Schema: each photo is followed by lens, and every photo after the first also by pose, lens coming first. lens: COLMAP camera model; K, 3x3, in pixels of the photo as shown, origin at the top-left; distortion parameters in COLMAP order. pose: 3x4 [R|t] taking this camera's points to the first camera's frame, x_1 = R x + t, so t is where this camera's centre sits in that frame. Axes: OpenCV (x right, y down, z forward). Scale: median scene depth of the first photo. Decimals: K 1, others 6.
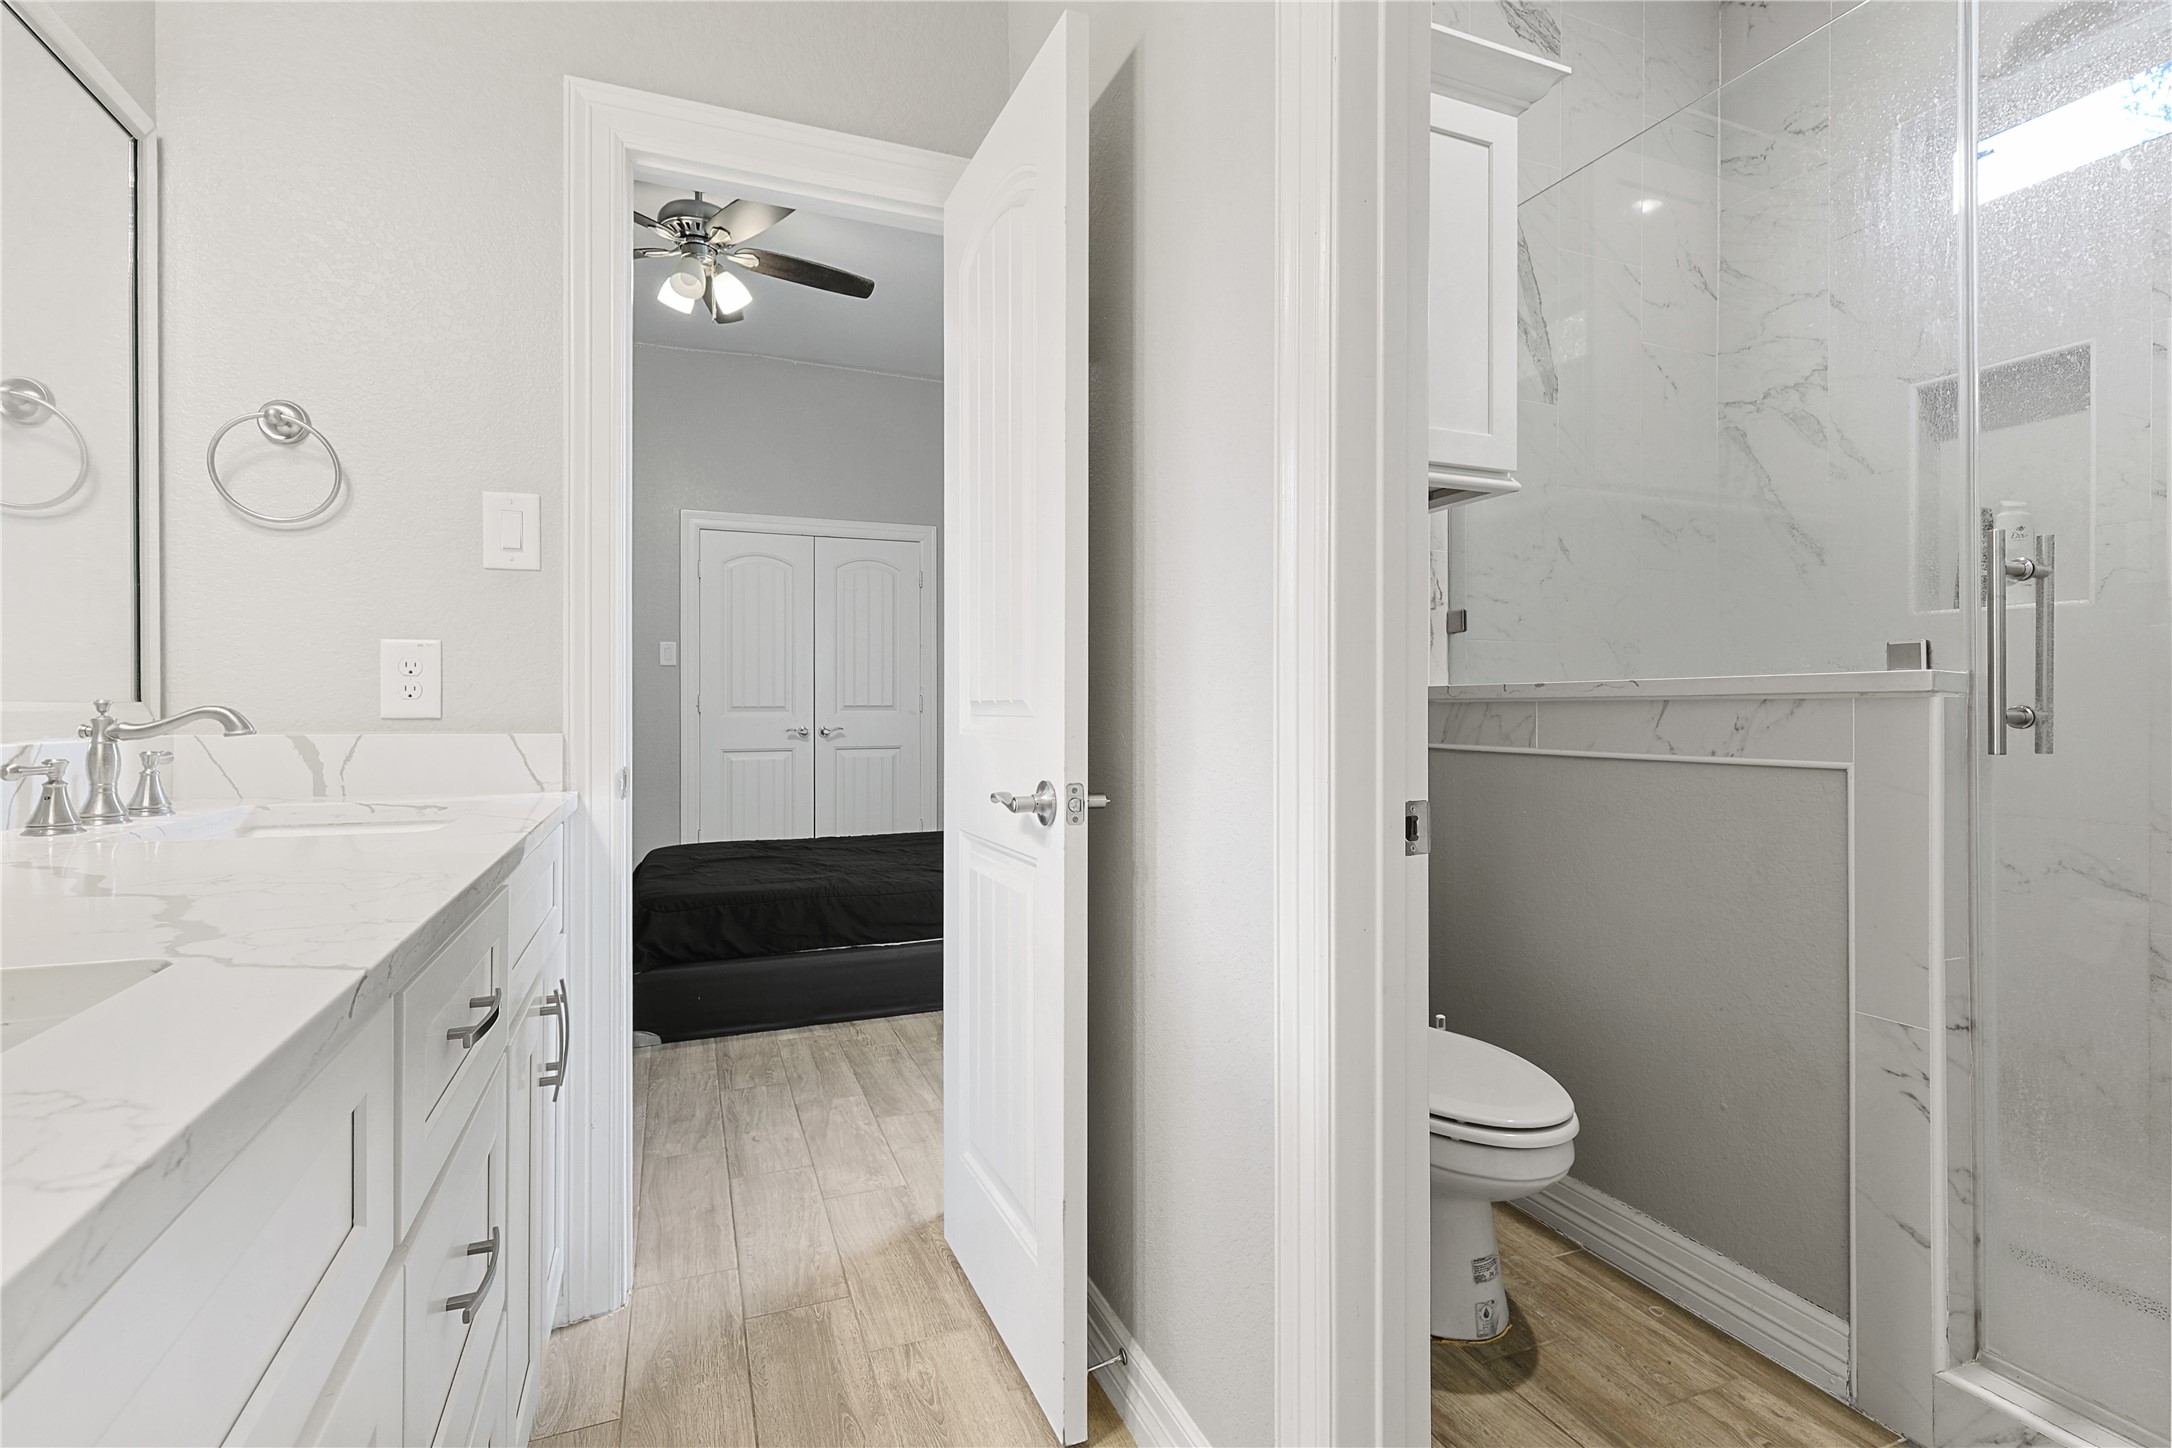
lens RADIAL K [[999.0, 0, 1086.5], [0, 999.0, 717.7], [0, 0, 1]] dist [0.003044, 0.000499]
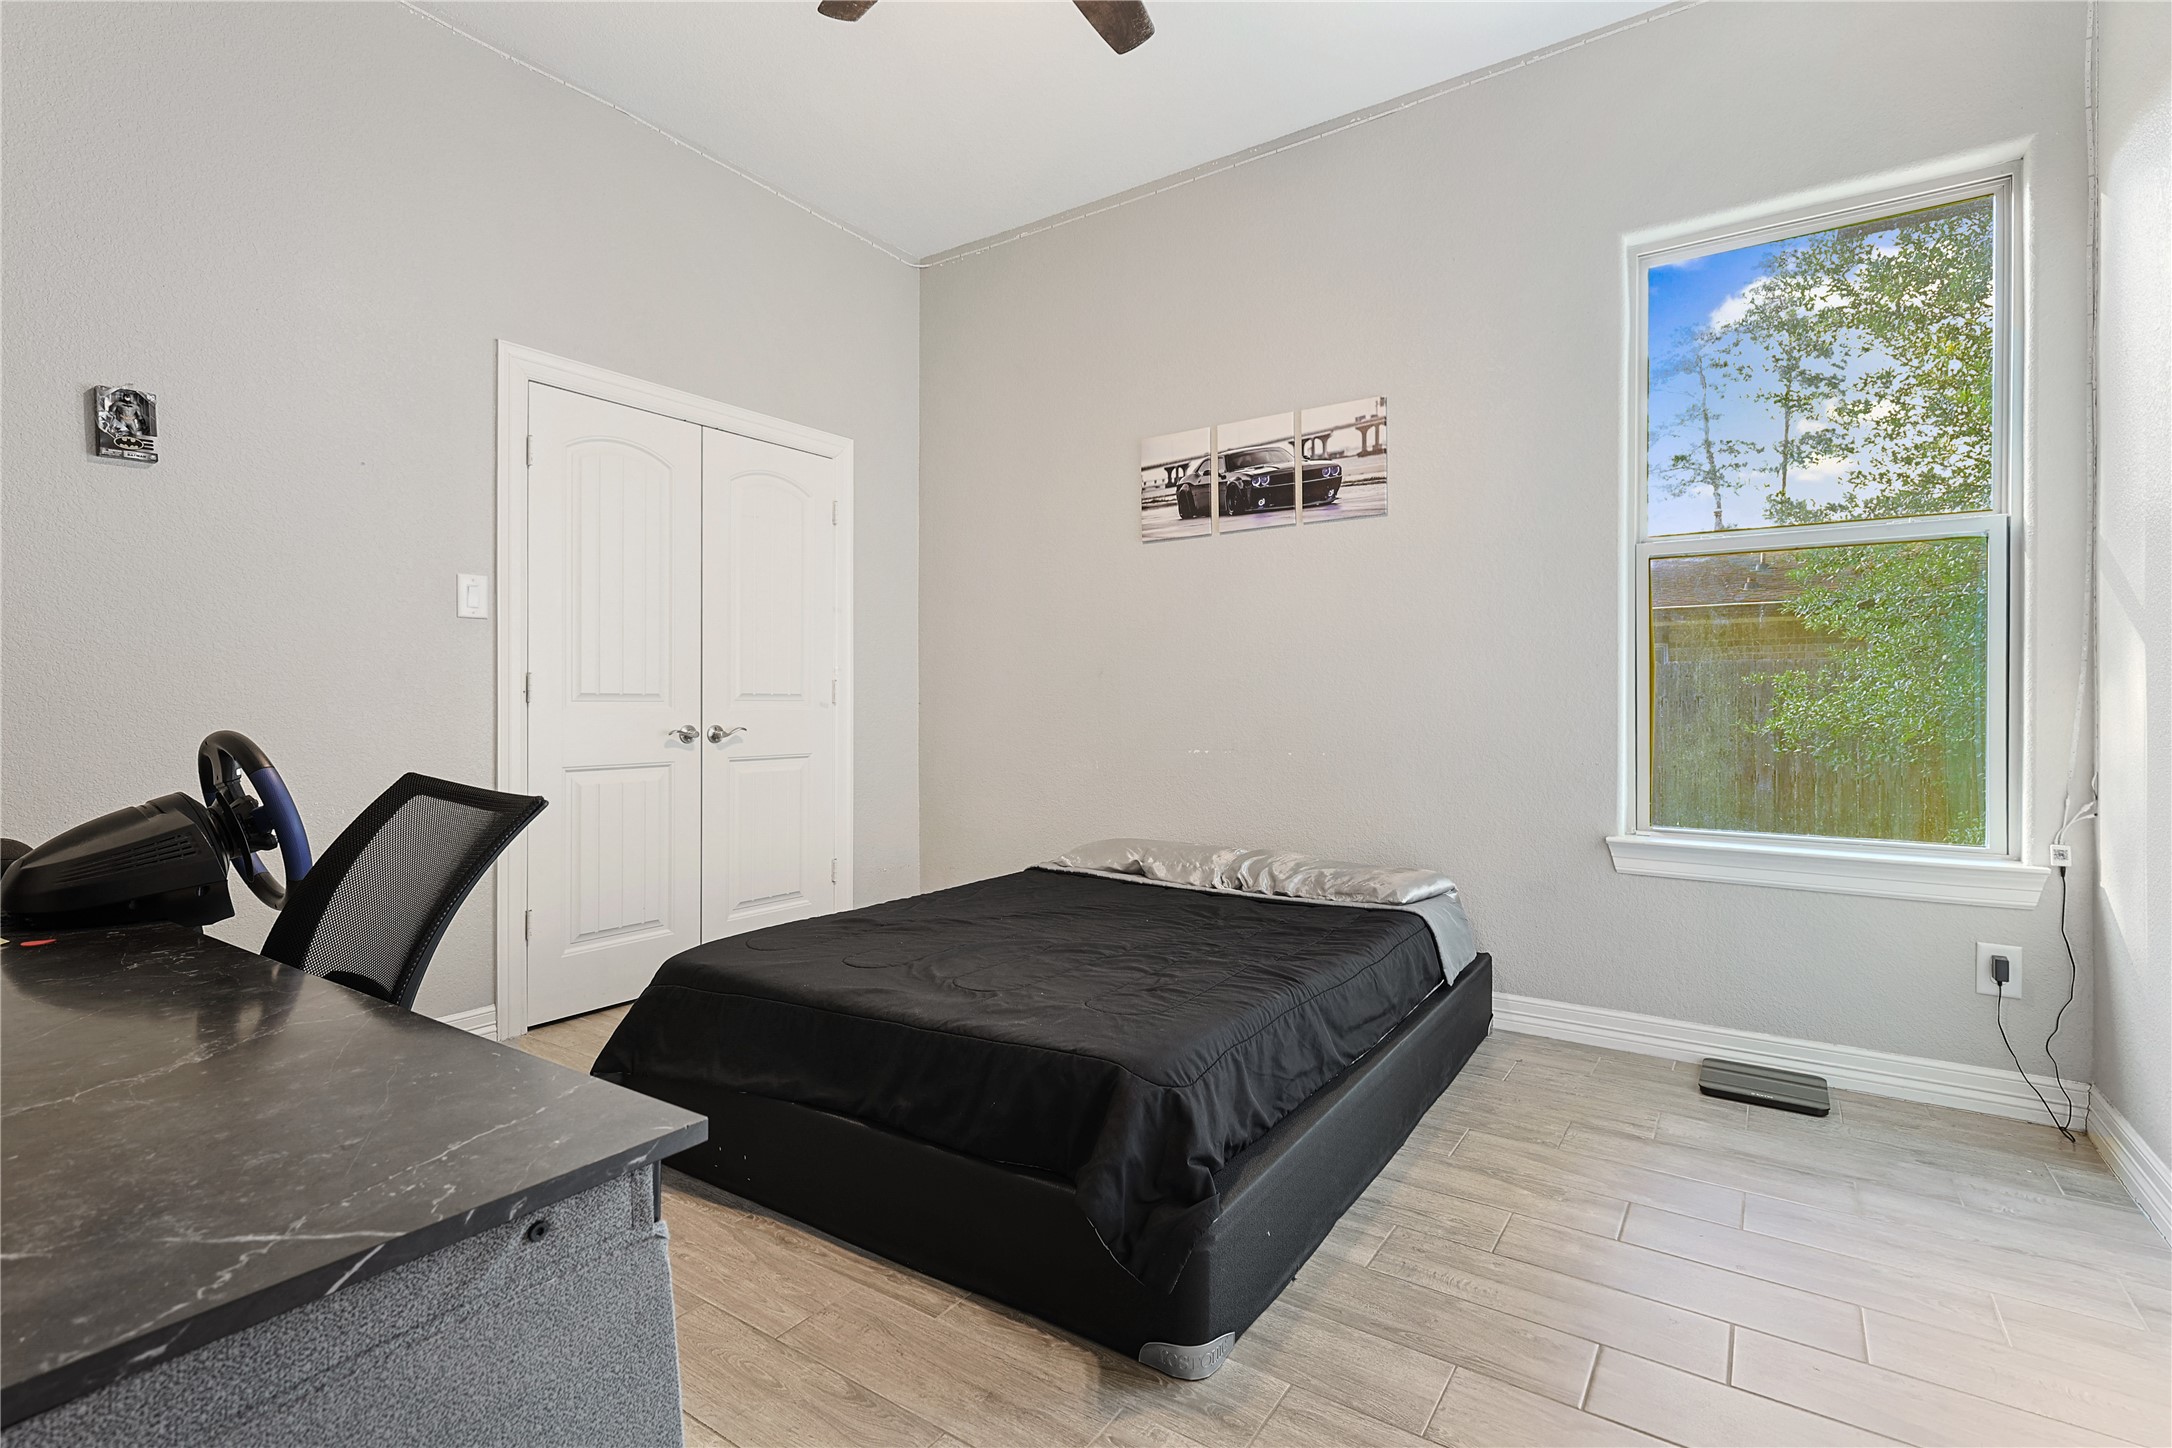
lens RADIAL K [[999.0, 0, 1085.2], [0, 999.0, 714.4], [0, 0, 1]] dist [0.003044, 0.000499]
pose [[0.832844, -0.007727, 0.553454, -0.444008], [0.003284, 0.999954, 0.009019, -0.002901], [-0.553498, -0.005694, 0.832831, 0.352755]]
